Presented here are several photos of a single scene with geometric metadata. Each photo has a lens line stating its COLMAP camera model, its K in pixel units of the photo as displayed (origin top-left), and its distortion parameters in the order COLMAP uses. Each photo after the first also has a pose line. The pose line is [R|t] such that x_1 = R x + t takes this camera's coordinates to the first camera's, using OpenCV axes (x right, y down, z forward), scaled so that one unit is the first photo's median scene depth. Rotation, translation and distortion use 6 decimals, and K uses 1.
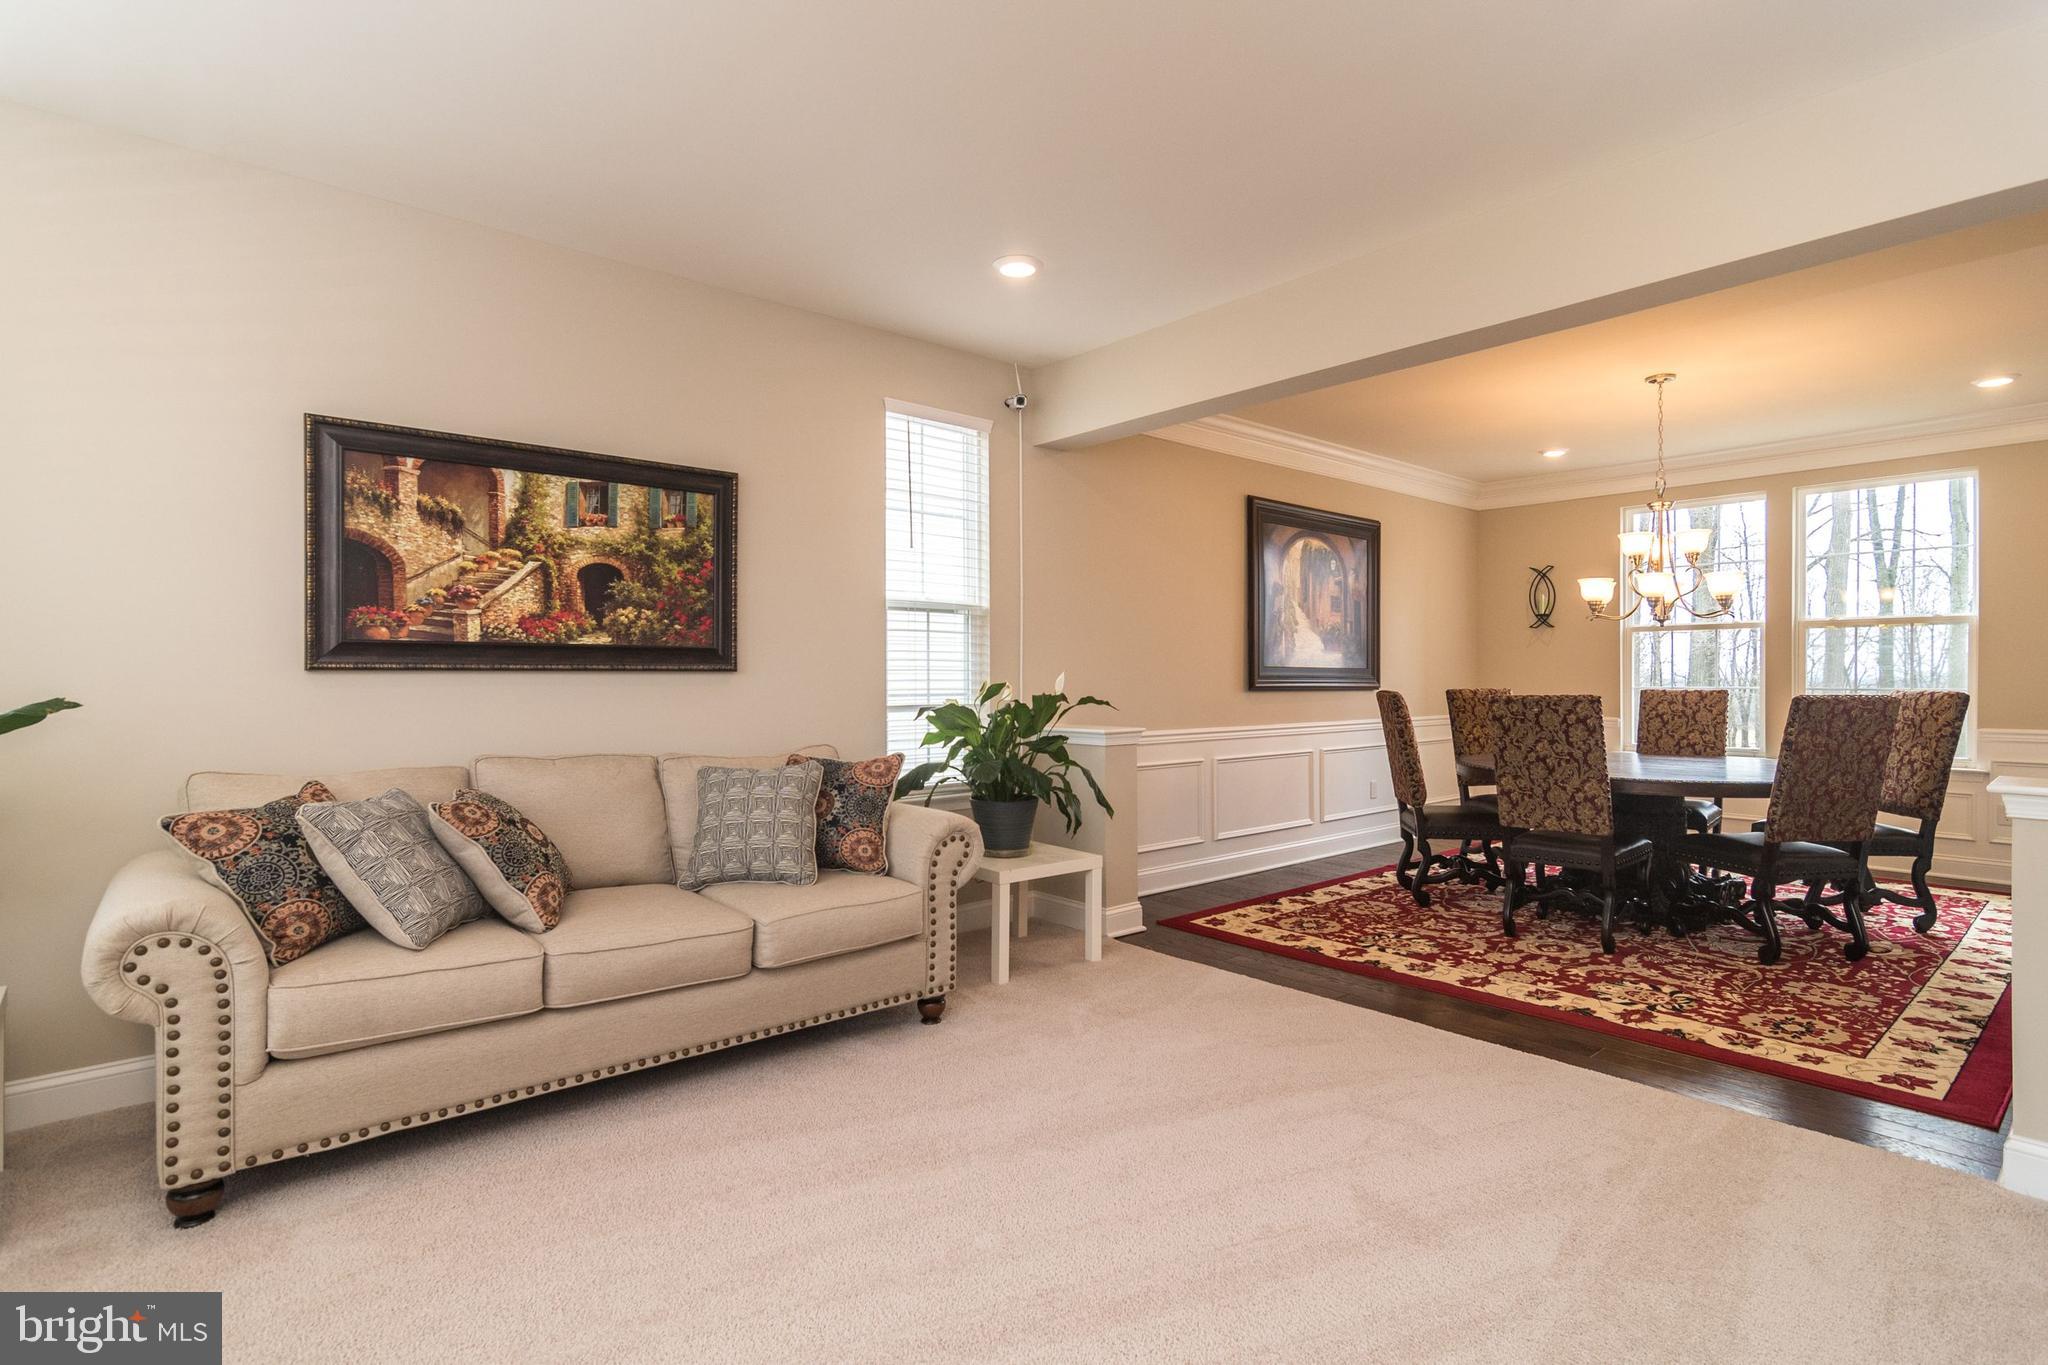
lens RADIAL K [[1012.2, 0, 1024.3], [0, 1012.2, 682.1], [0, 0, 1]] dist [0.000984, -0.002307]
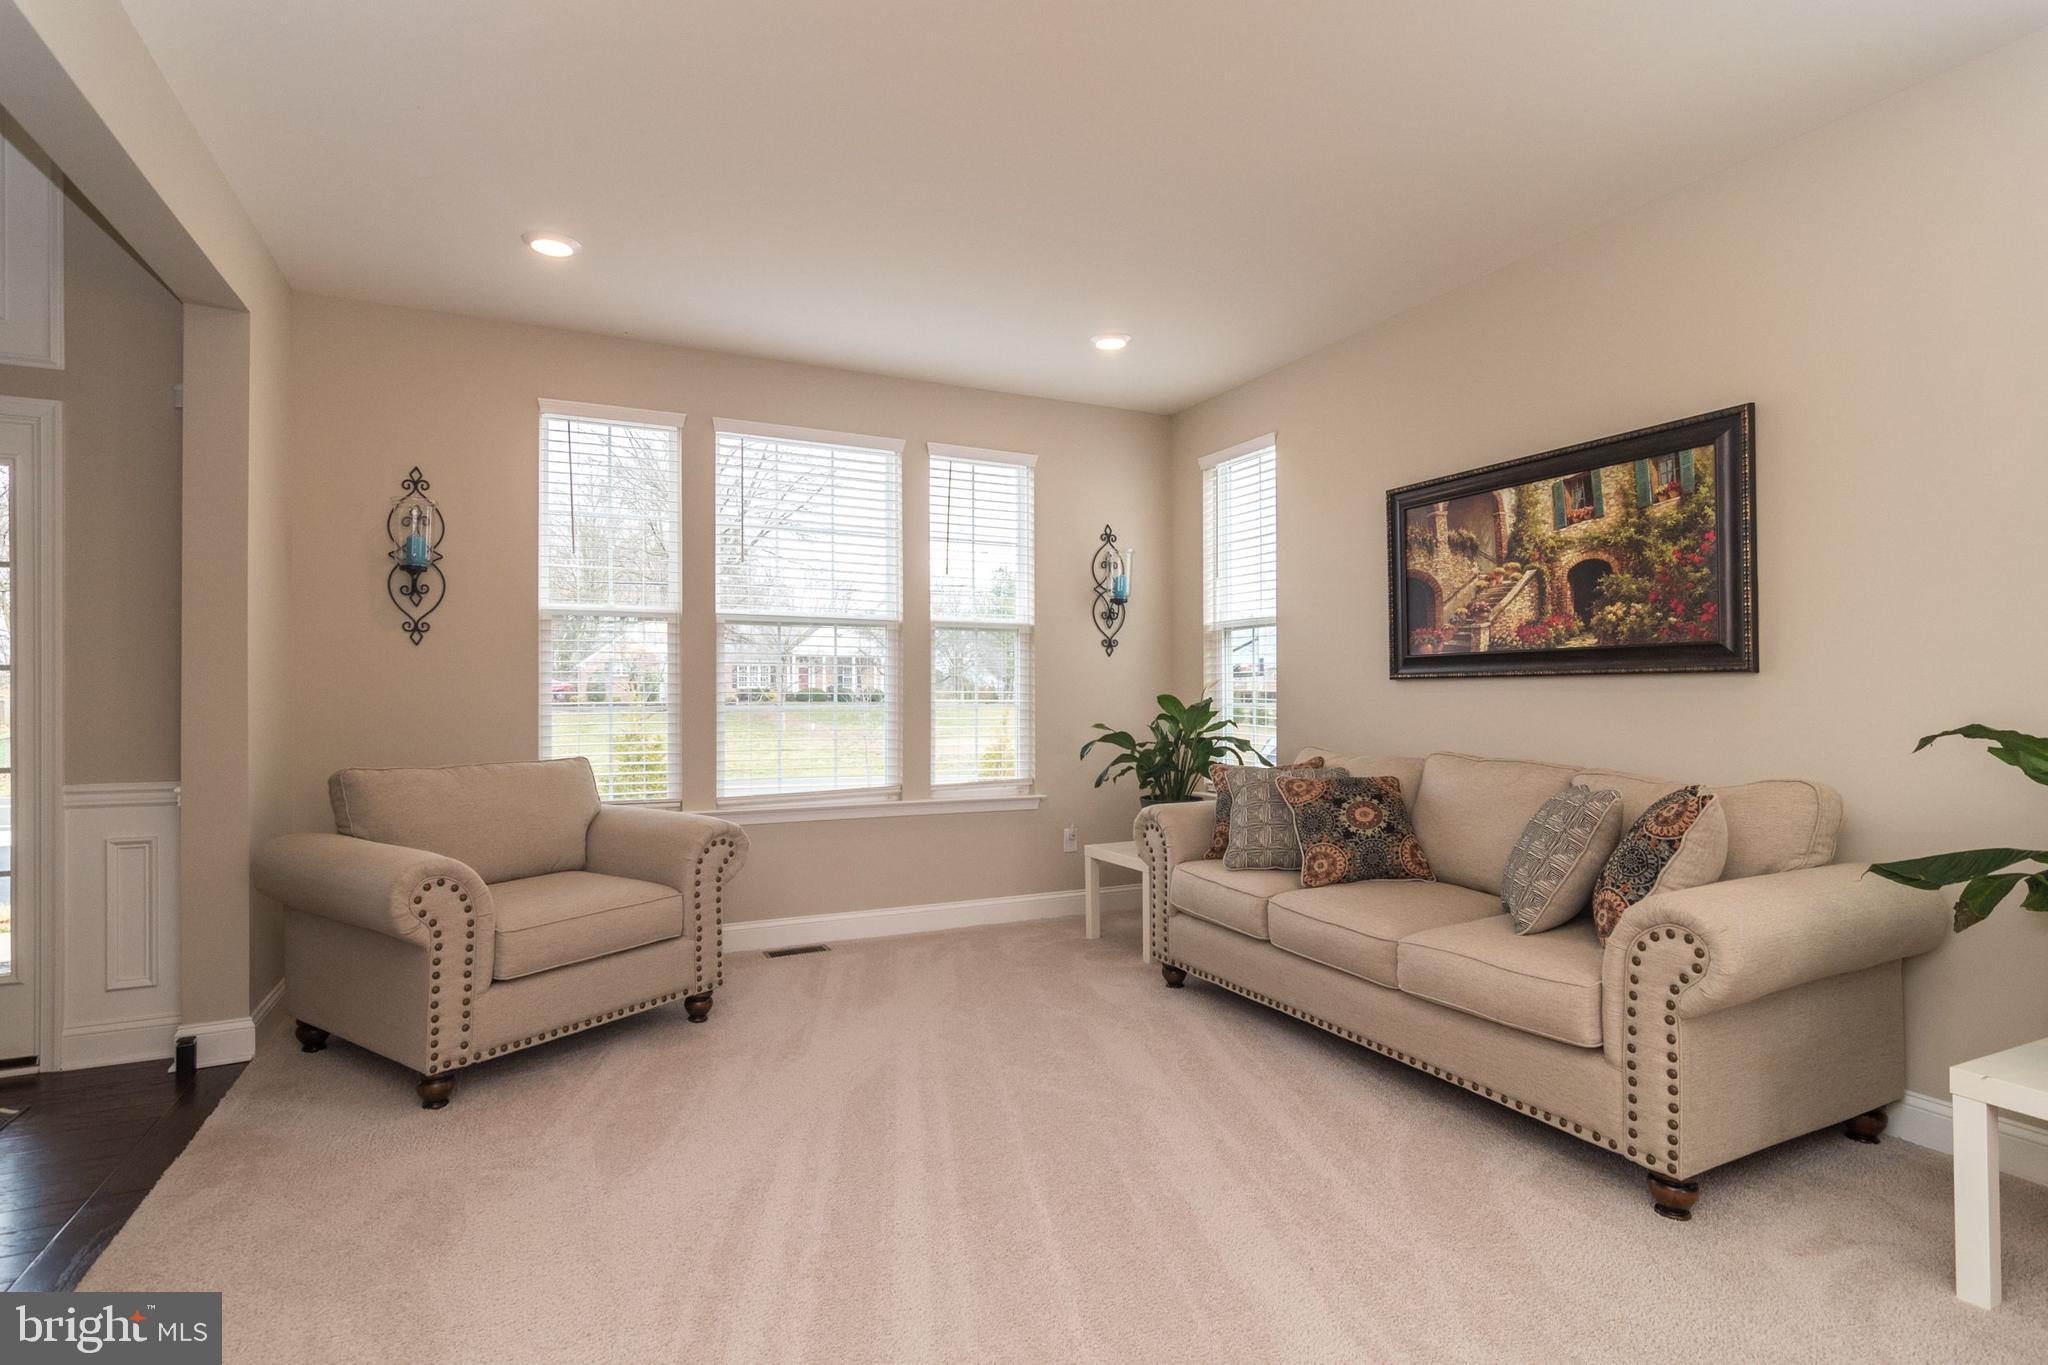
lens RADIAL K [[1012.2, 0, 1022.2], [0, 1012.2, 682.3], [0, 0, 1]] dist [0.000984, -0.002307]
pose [[-0.259426, -0.009840, -0.965713, 0.643608], [0.000976, 0.999945, -0.010451, 0.004720], [0.965763, -0.003653, -0.259402, 0.776008]]
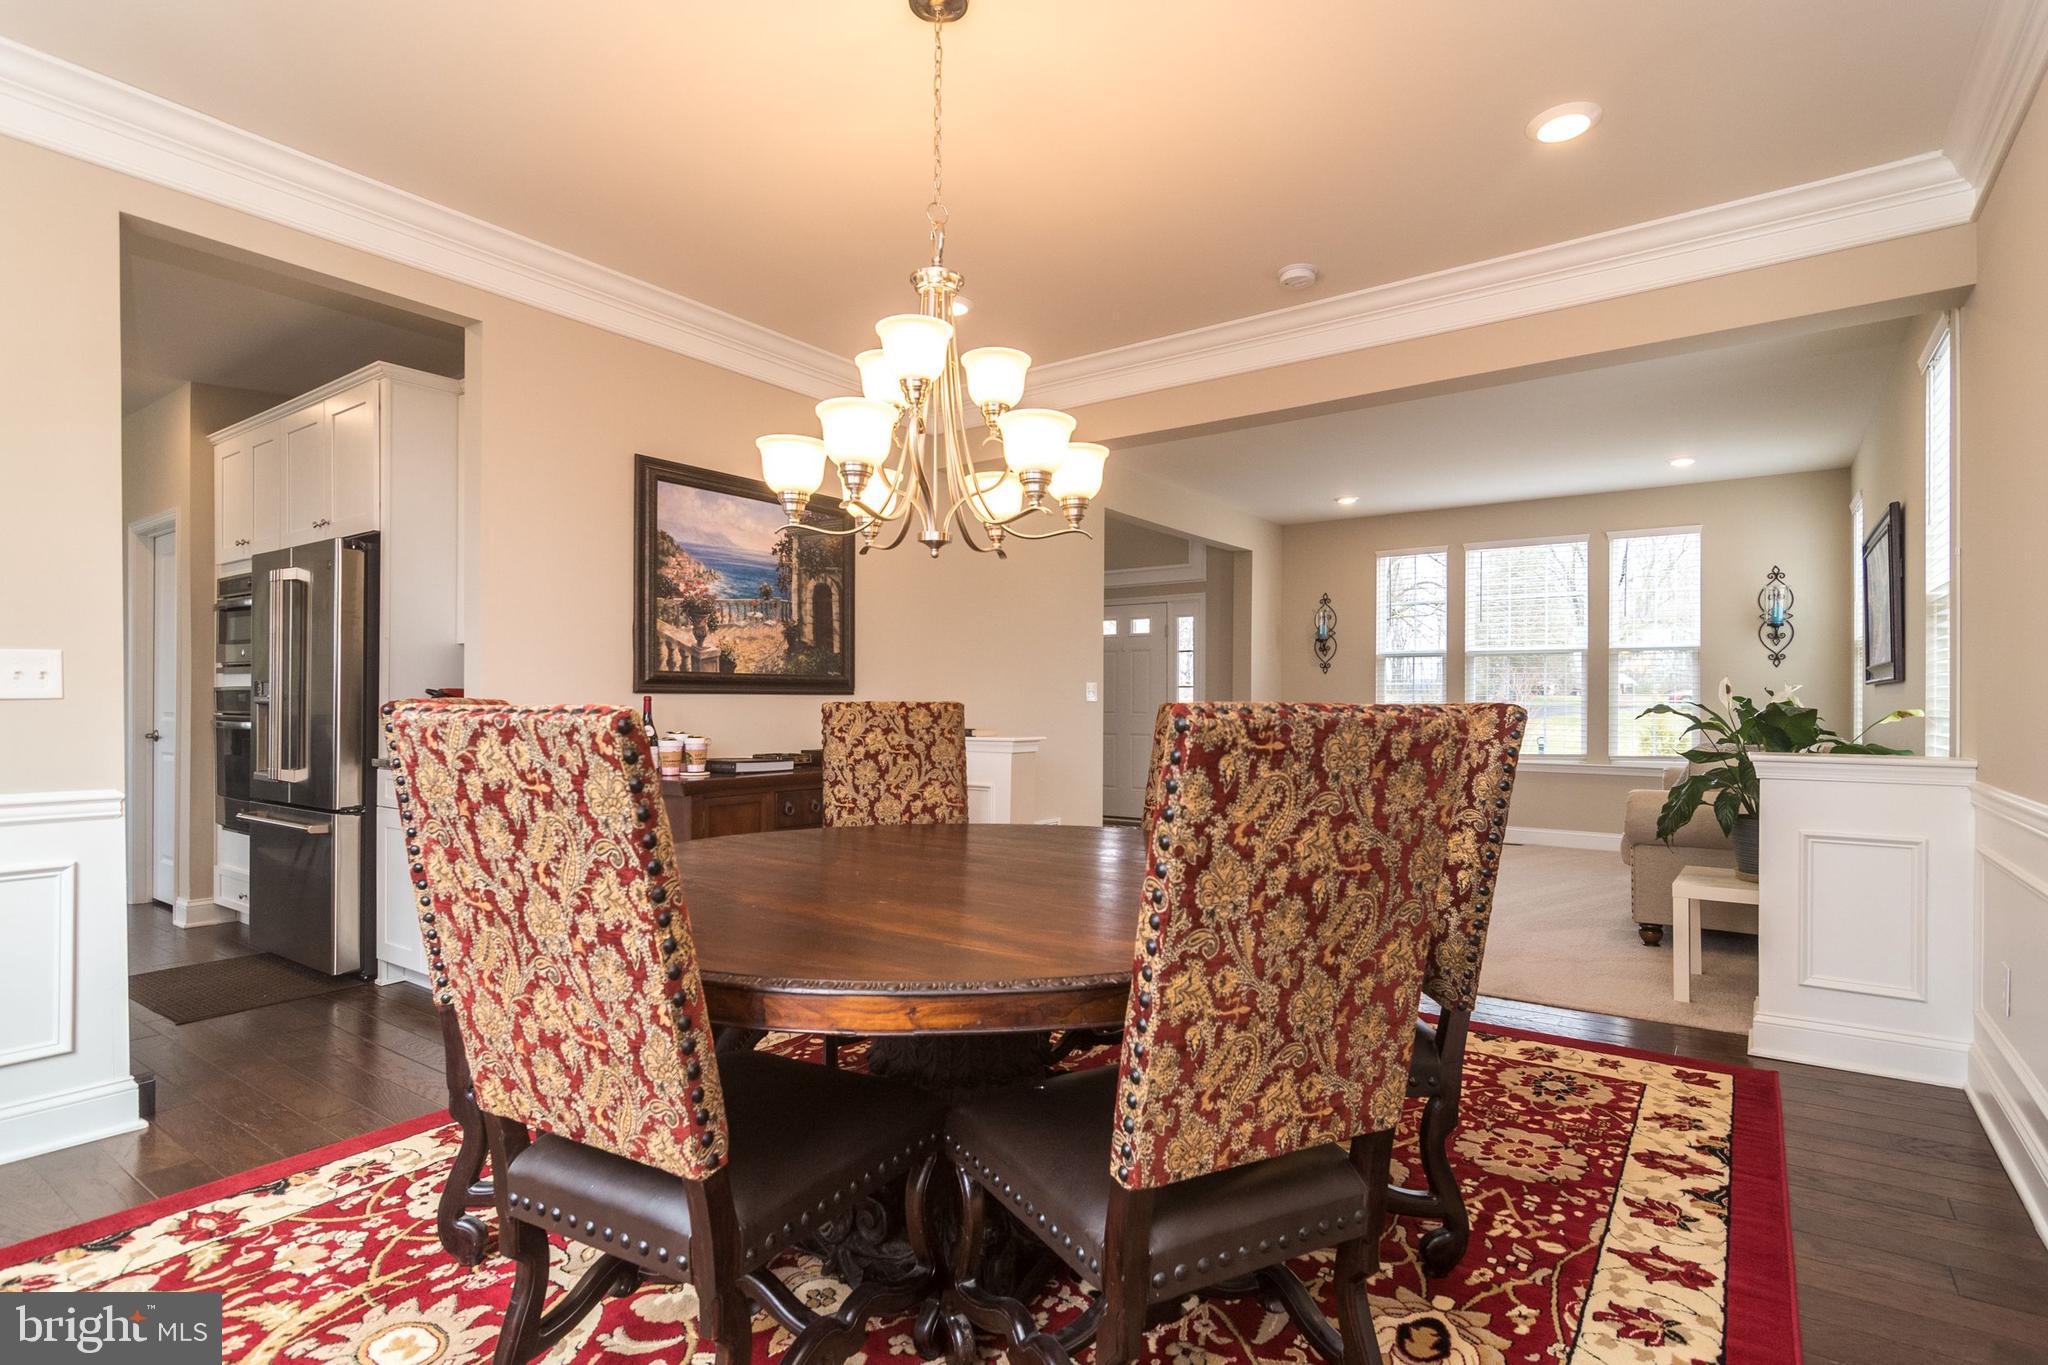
lens RADIAL K [[1012.2, 0, 1022.8], [0, 1012.2, 687.4], [0, 0, 1]] dist [0.000984, -0.002307]
pose [[-0.975008, 0.003048, -0.222148, 1.028712], [0.003573, 0.999992, -0.001959, -0.012984], [0.222141, -0.002704, -0.975011, 2.154811]]
